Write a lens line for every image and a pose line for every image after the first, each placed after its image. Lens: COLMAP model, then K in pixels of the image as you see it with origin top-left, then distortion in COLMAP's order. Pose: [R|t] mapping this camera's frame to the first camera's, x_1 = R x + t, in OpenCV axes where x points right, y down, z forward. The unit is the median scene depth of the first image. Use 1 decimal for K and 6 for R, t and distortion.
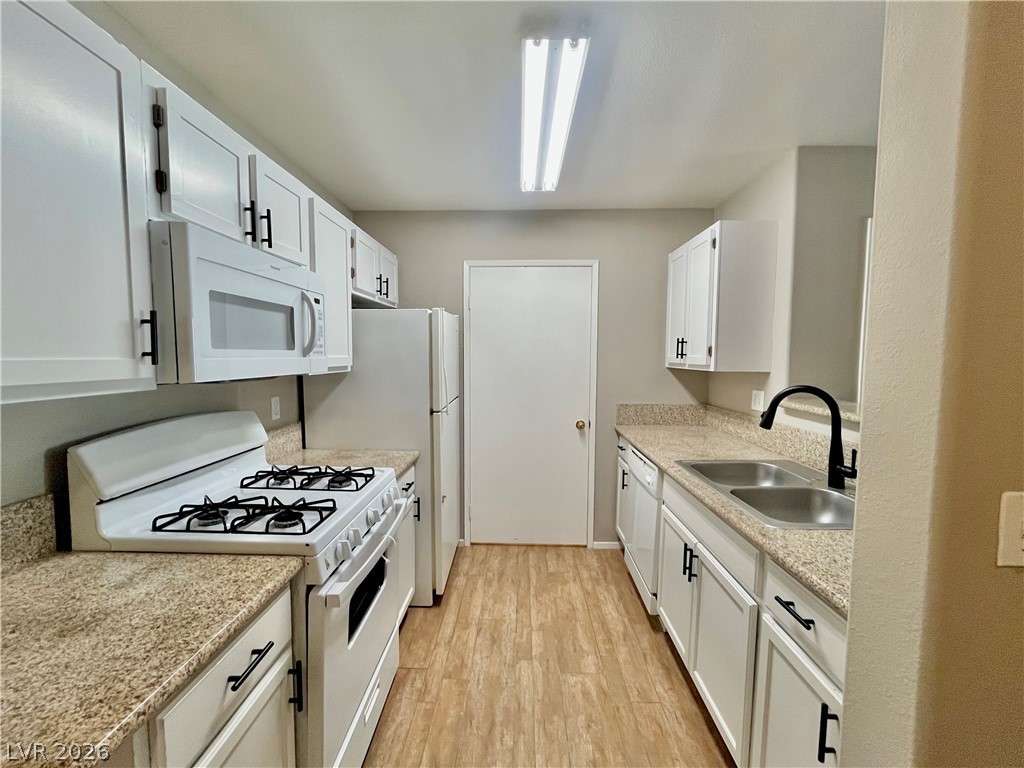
lens RADIAL K [[415.3, 0, 512.4], [0, 415.3, 384.1], [0, 0, 1]] dist [-0.002479, -0.000666]
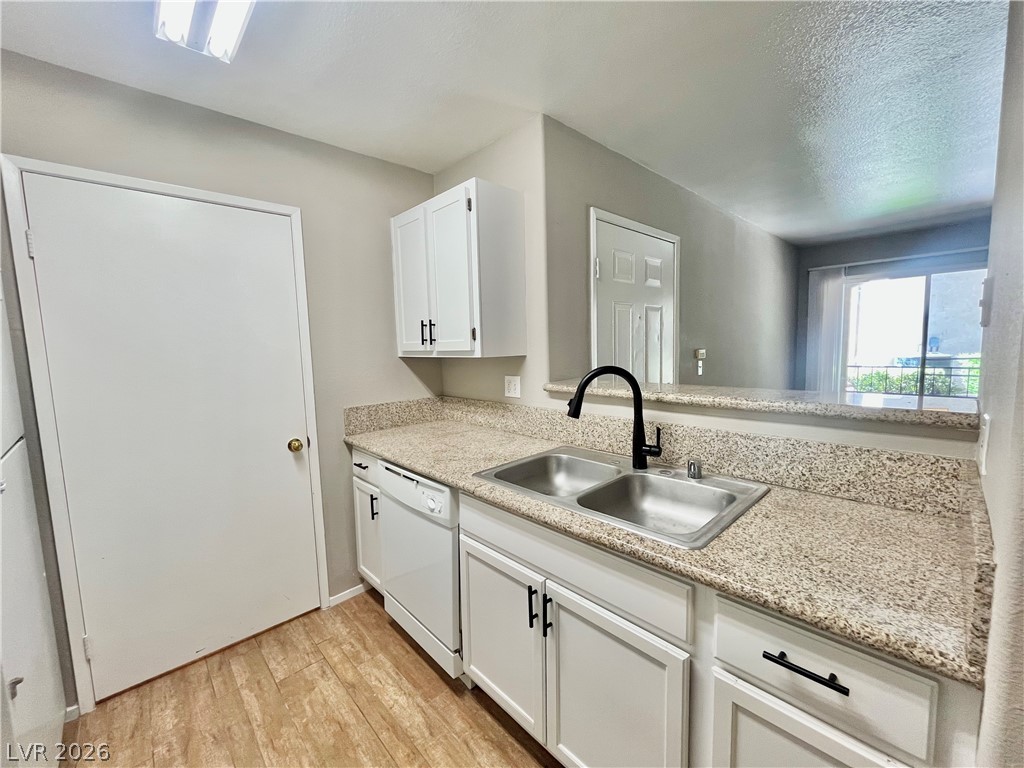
lens RADIAL K [[415.3, 0, 513.3], [0, 415.3, 386.4], [0, 0, 1]] dist [-0.002479, -0.000666]
pose [[0.717494, -0.093369, 0.690279, -0.057105], [0.076784, 0.995538, 0.054847, -0.012173], [-0.692320, 0.013650, 0.721462, 0.311956]]
